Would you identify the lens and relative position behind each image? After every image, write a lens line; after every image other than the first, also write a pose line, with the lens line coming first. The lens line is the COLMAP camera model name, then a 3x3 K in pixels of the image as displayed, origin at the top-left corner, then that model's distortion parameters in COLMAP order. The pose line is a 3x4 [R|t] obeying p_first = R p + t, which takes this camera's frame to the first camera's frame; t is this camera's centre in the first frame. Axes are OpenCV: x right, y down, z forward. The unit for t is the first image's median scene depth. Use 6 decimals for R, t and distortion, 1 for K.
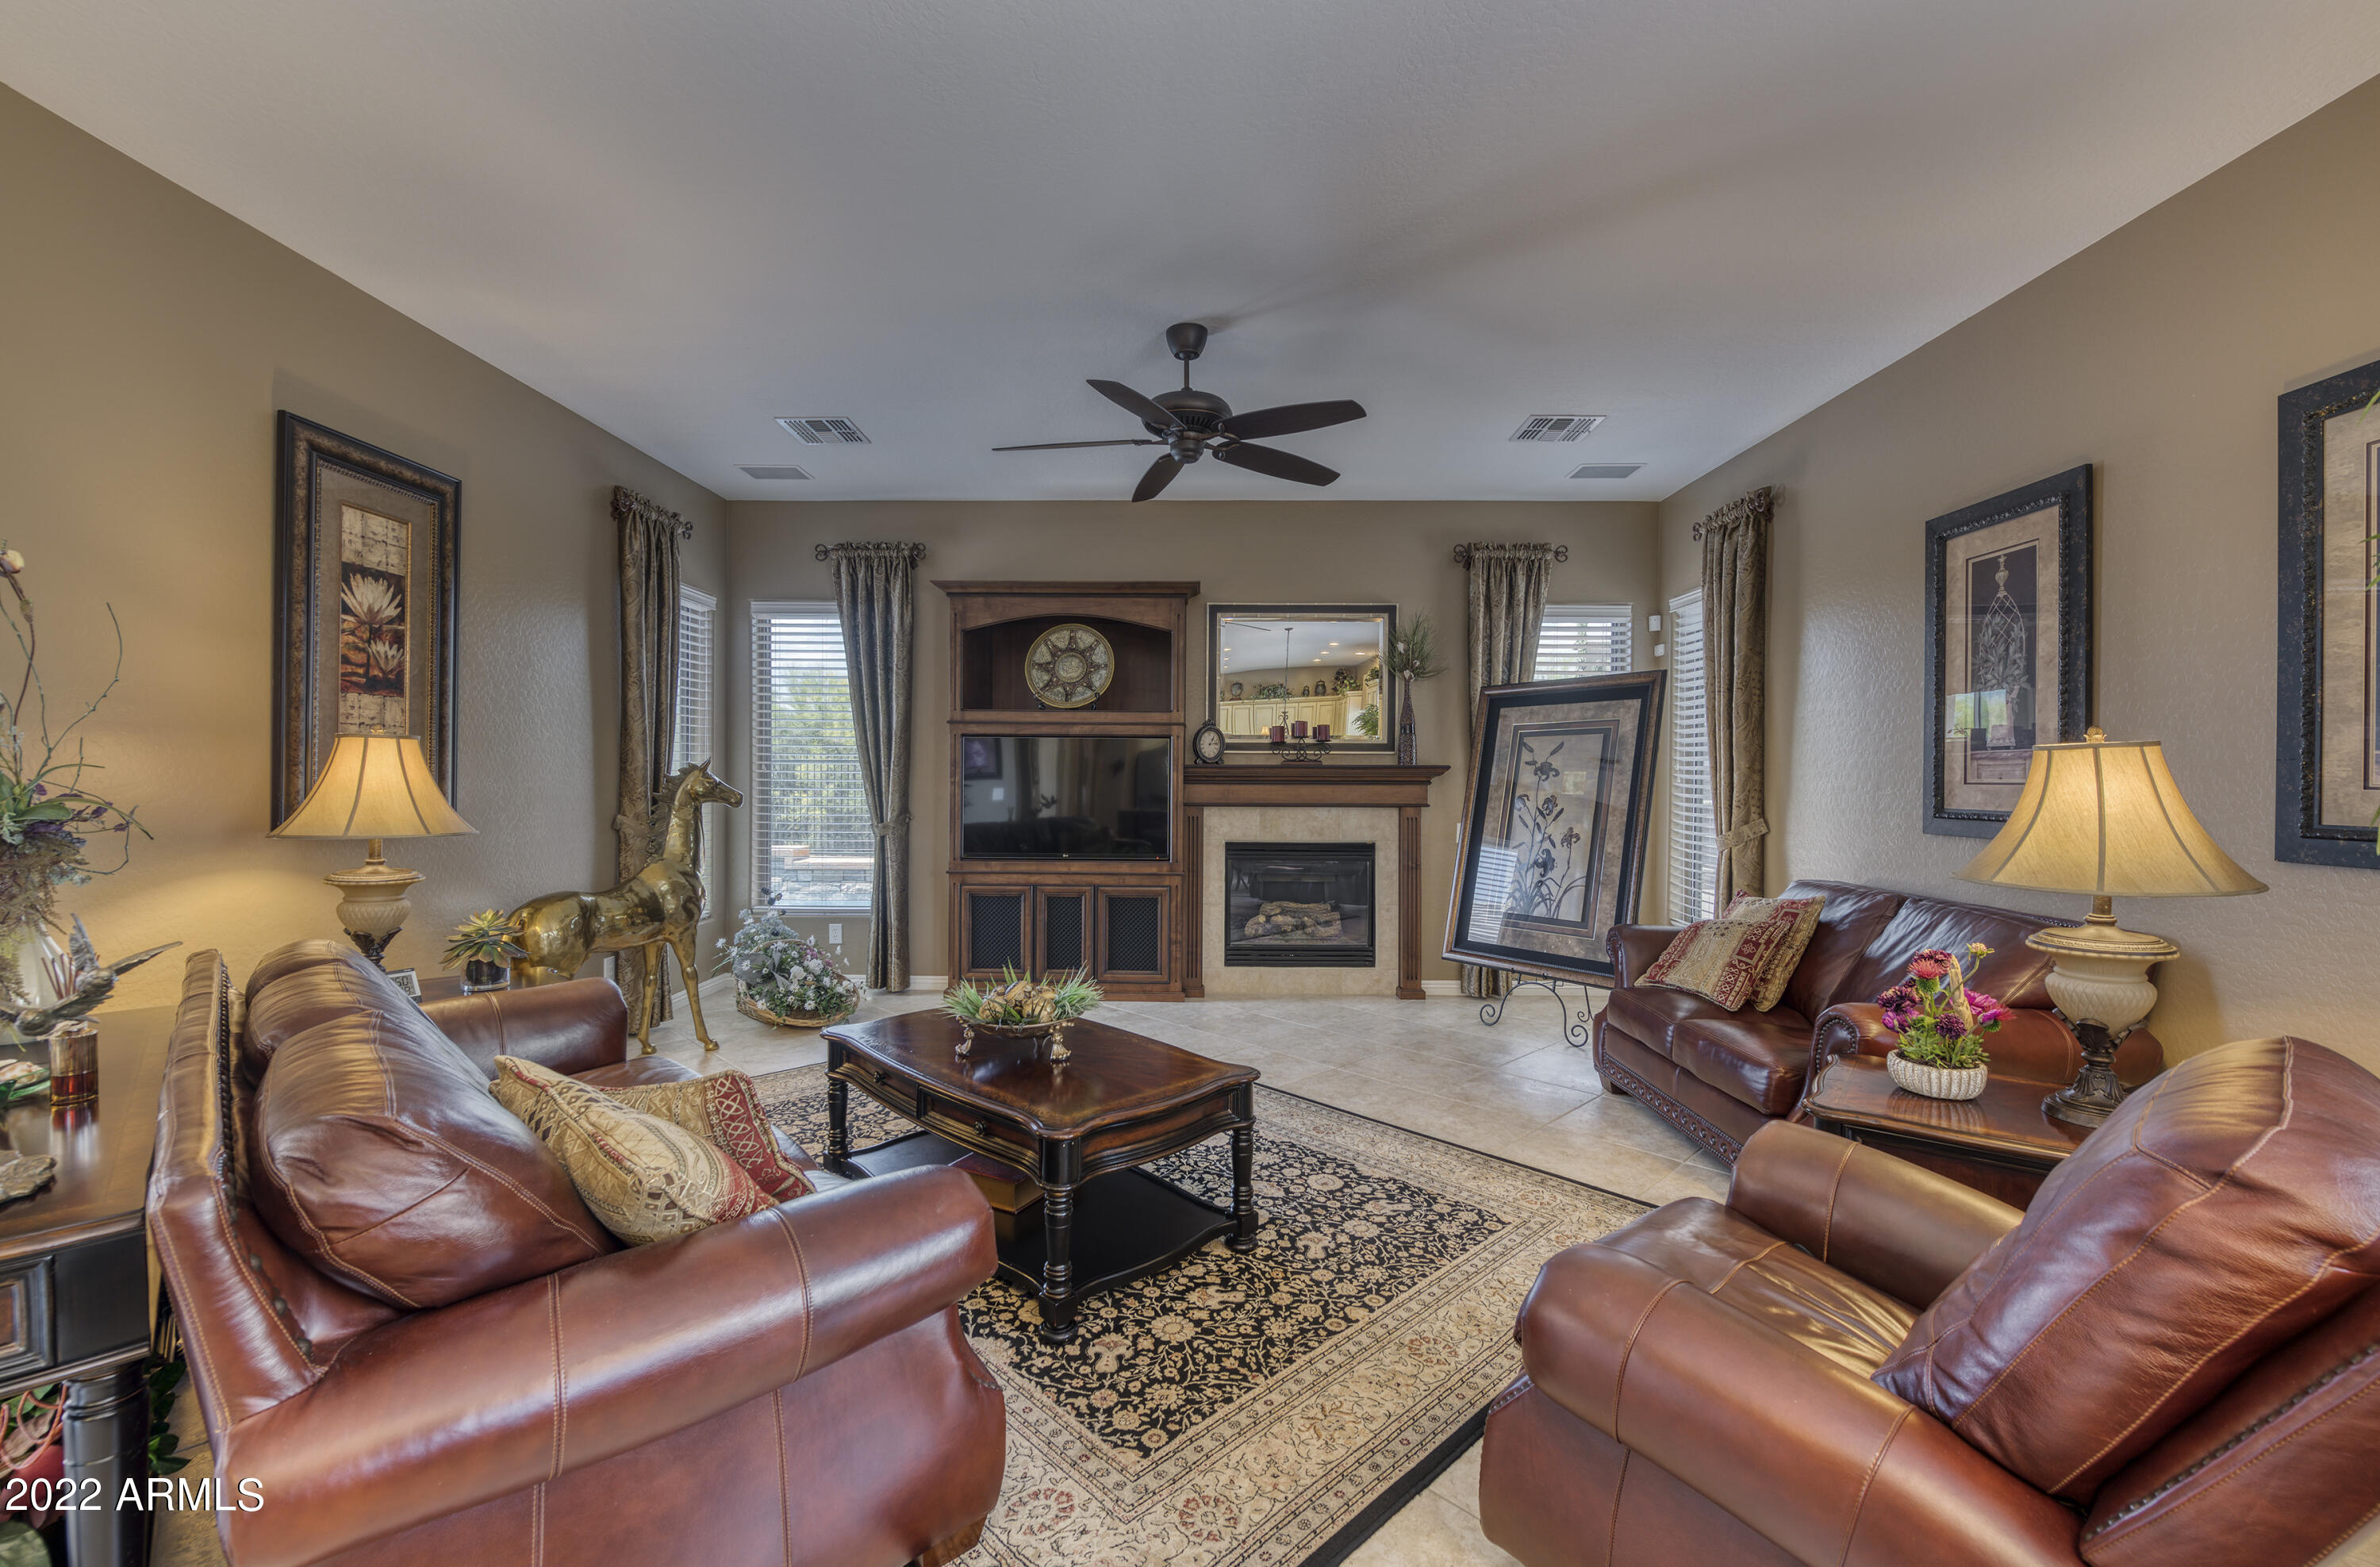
lens RADIAL K [[974.9, 0, 1182.6], [0, 974.9, 777.6], [0, 0, 1]] dist [-0.000764, -0.000264]
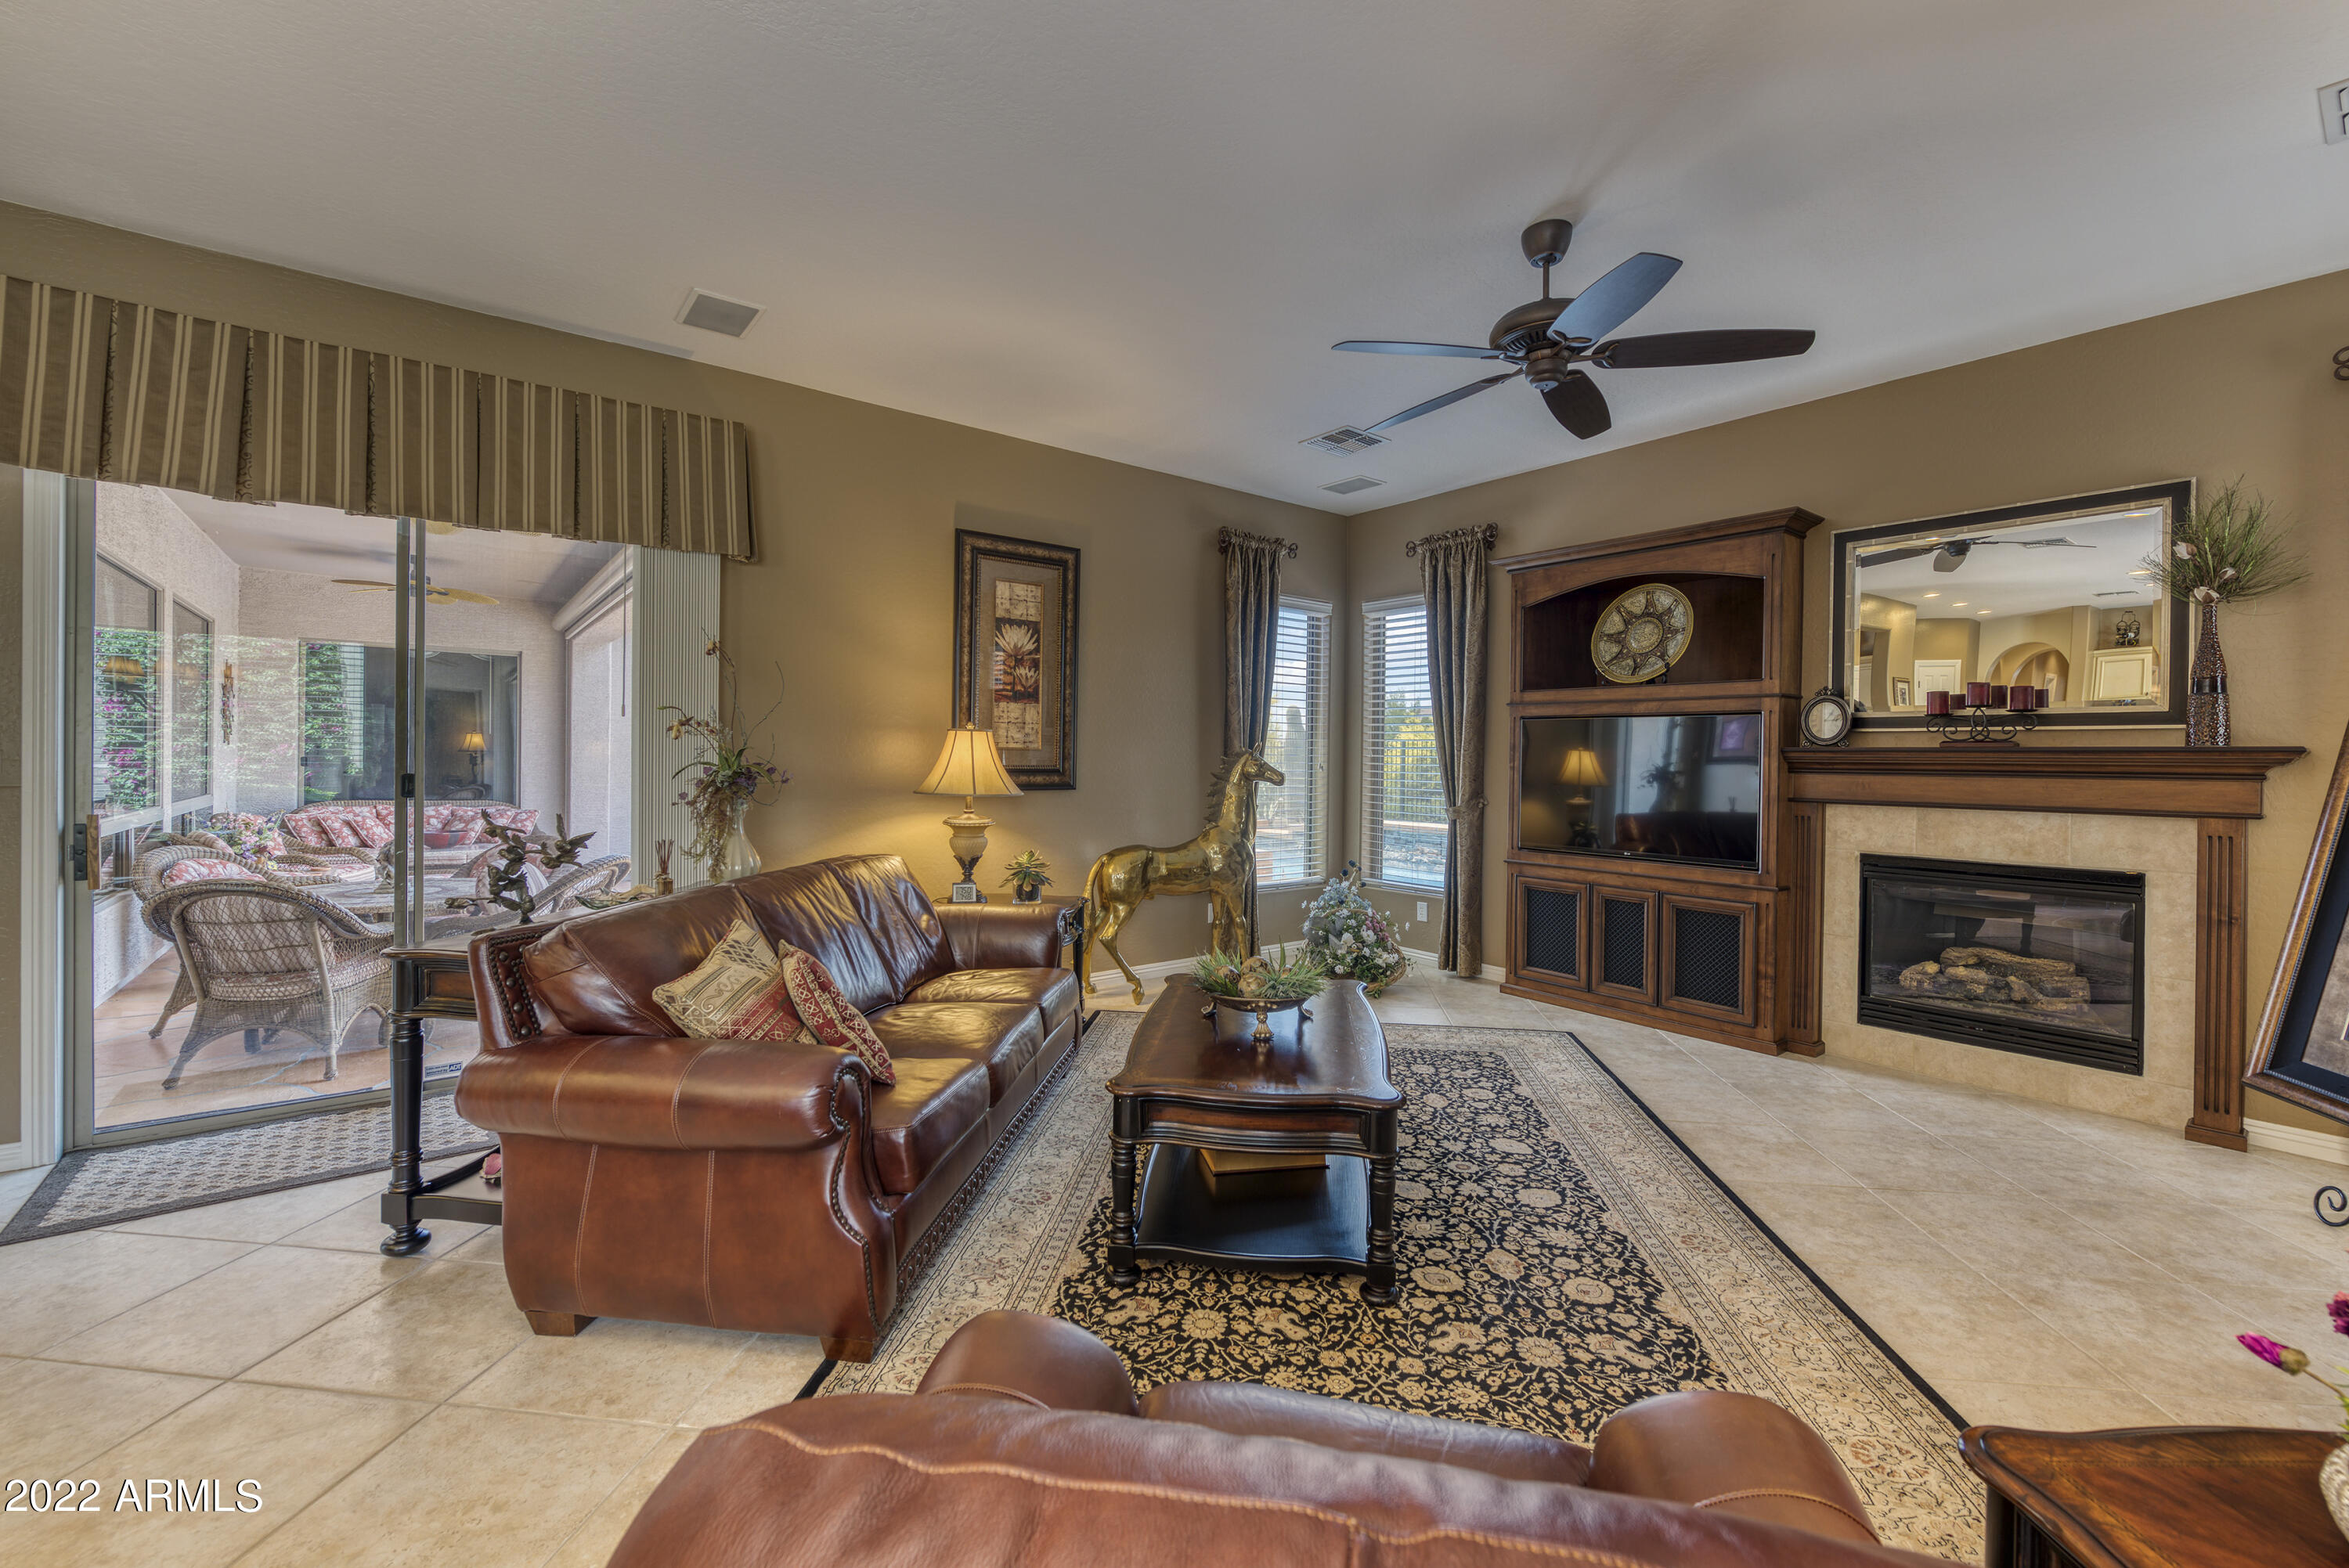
lens RADIAL K [[965.8, 0, 1179.3], [0, 965.8, 760.8], [0, 0, 1]] dist [0.001822, -0.005886]
pose [[0.631882, 0.004865, -0.775050, 0.292858], [-0.009926, 0.999949, -0.001816, 0.003091], [0.775001, 0.008841, 0.631898, 0.151126]]
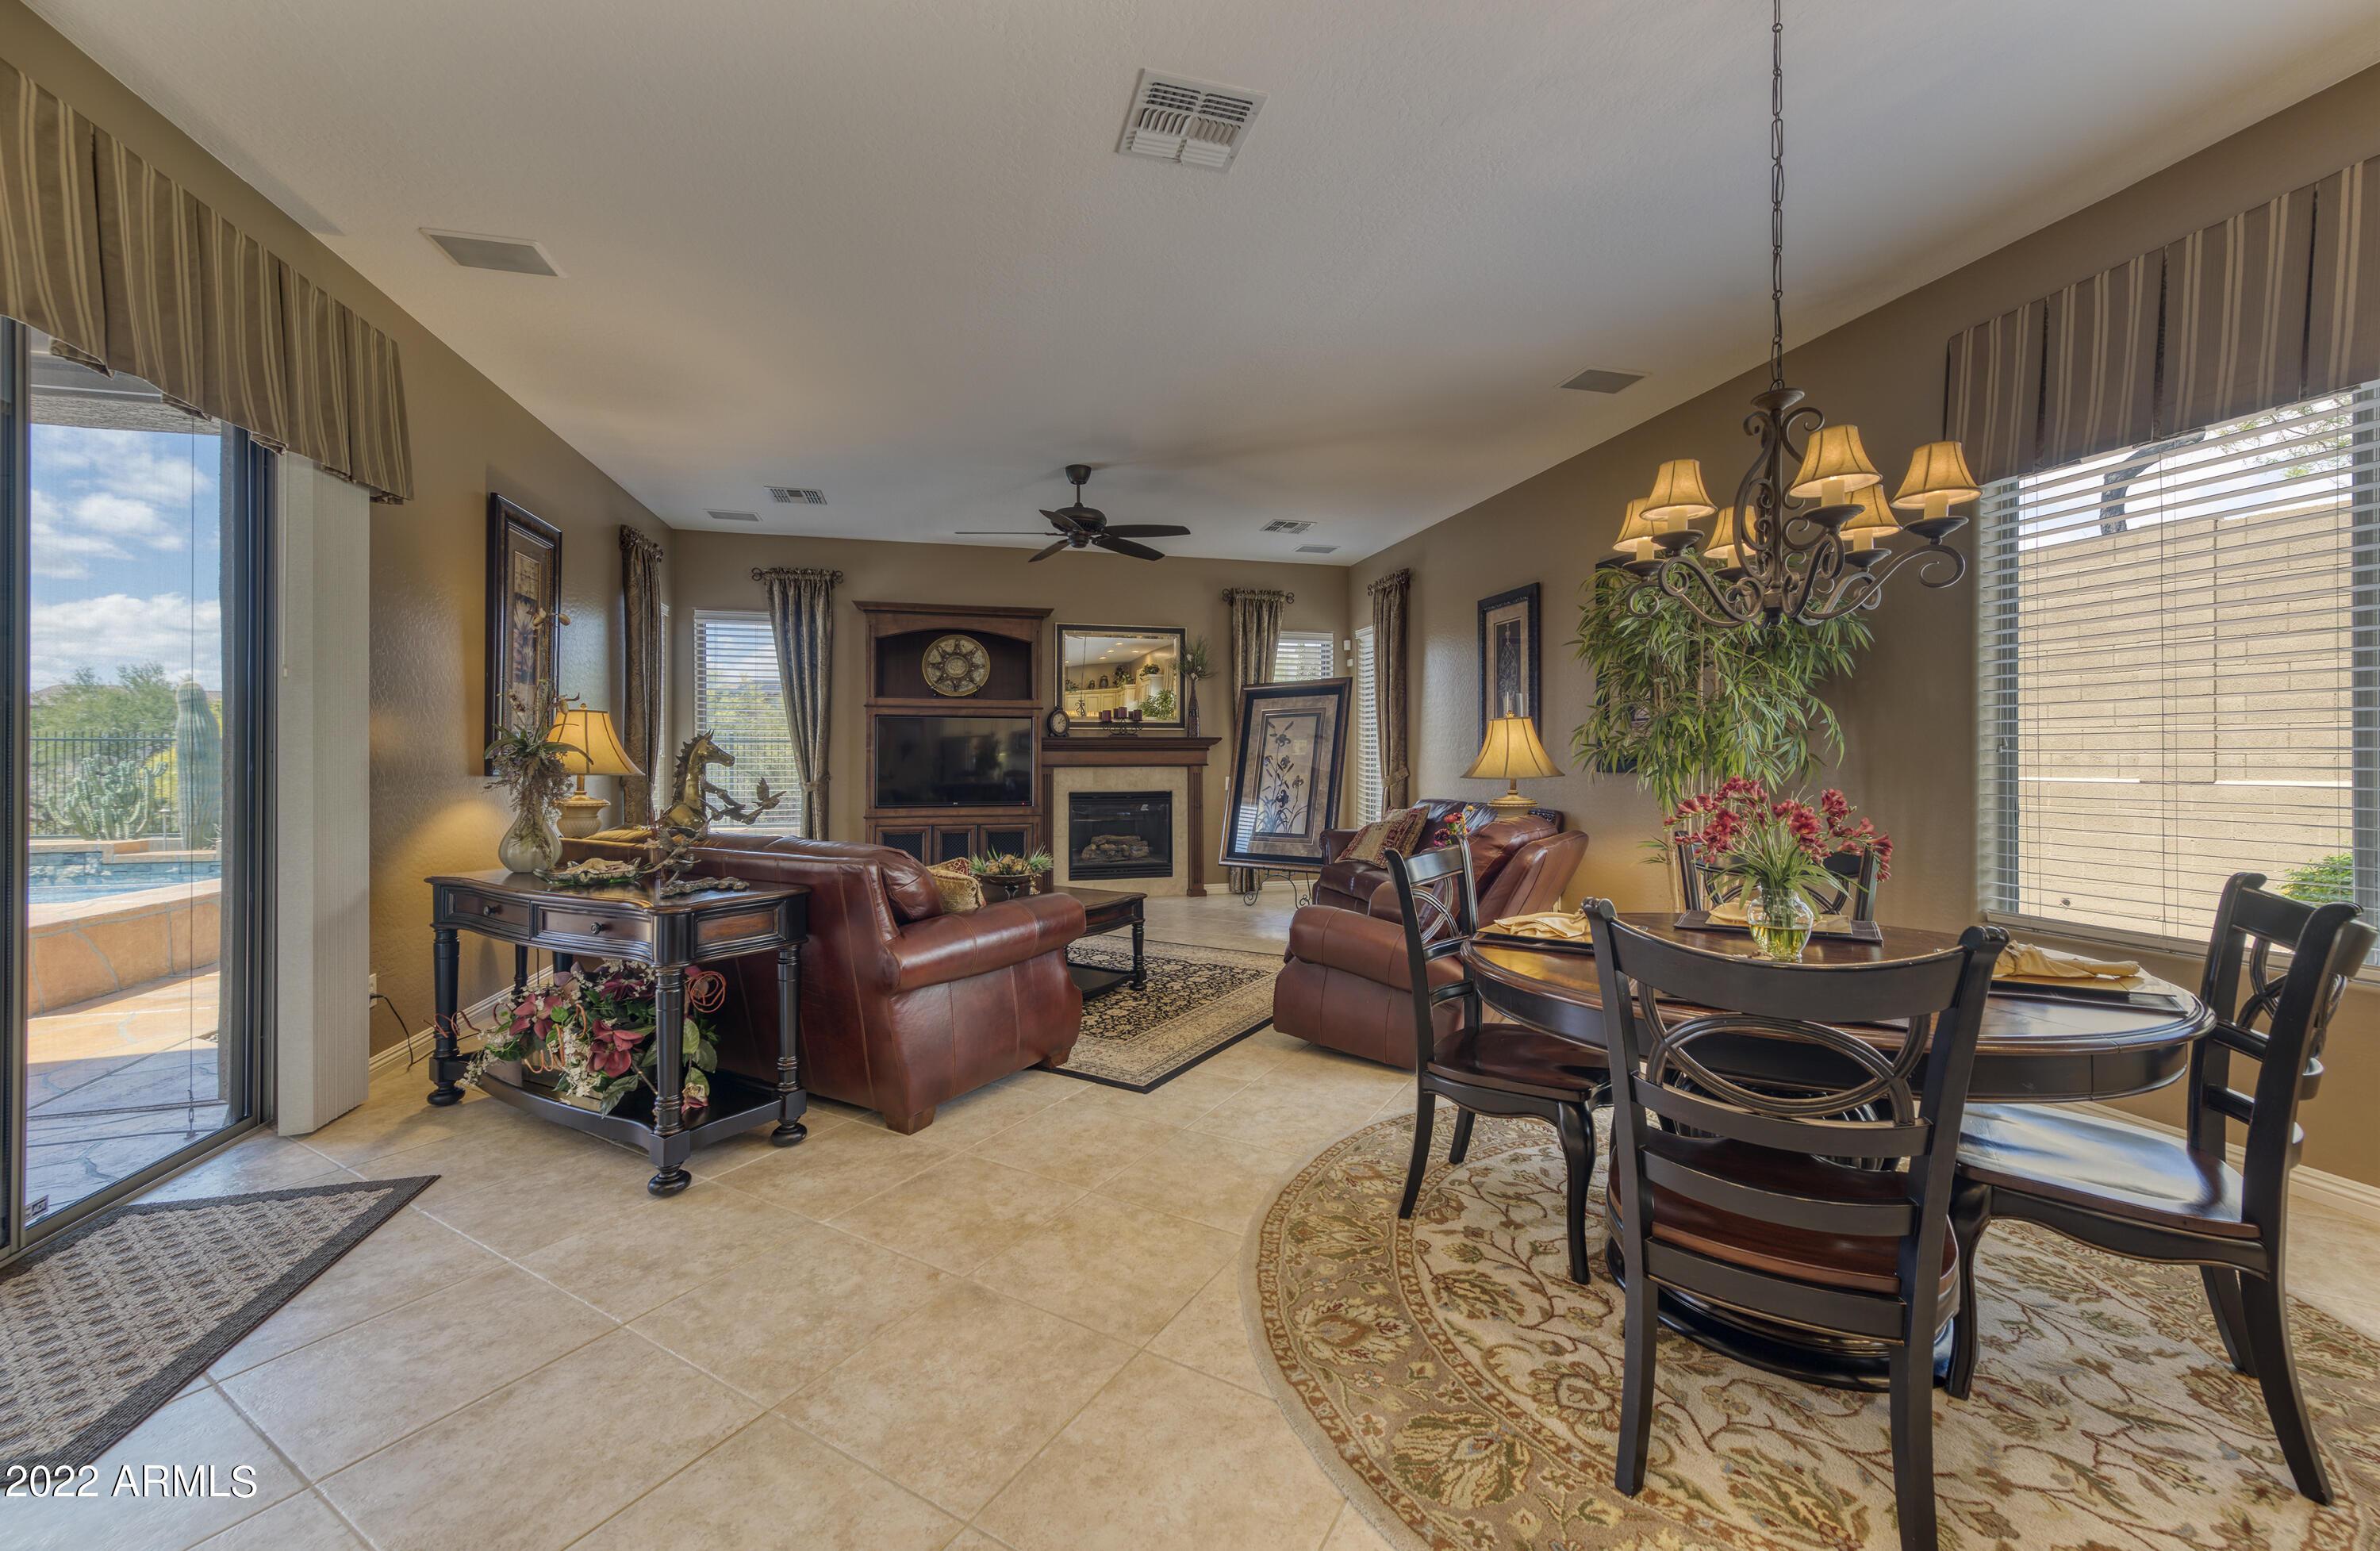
lens RADIAL K [[920.5, 0, 1189.4], [0, 920.5, 758.3], [0, 0, 1]] dist [0.000930, 0.000012]
pose [[0.963948, -0.007095, 0.265996, -0.148033], [0.008345, 0.999959, -0.003569, 0.024052], [-0.265960, 0.005660, 0.963967, -0.344470]]
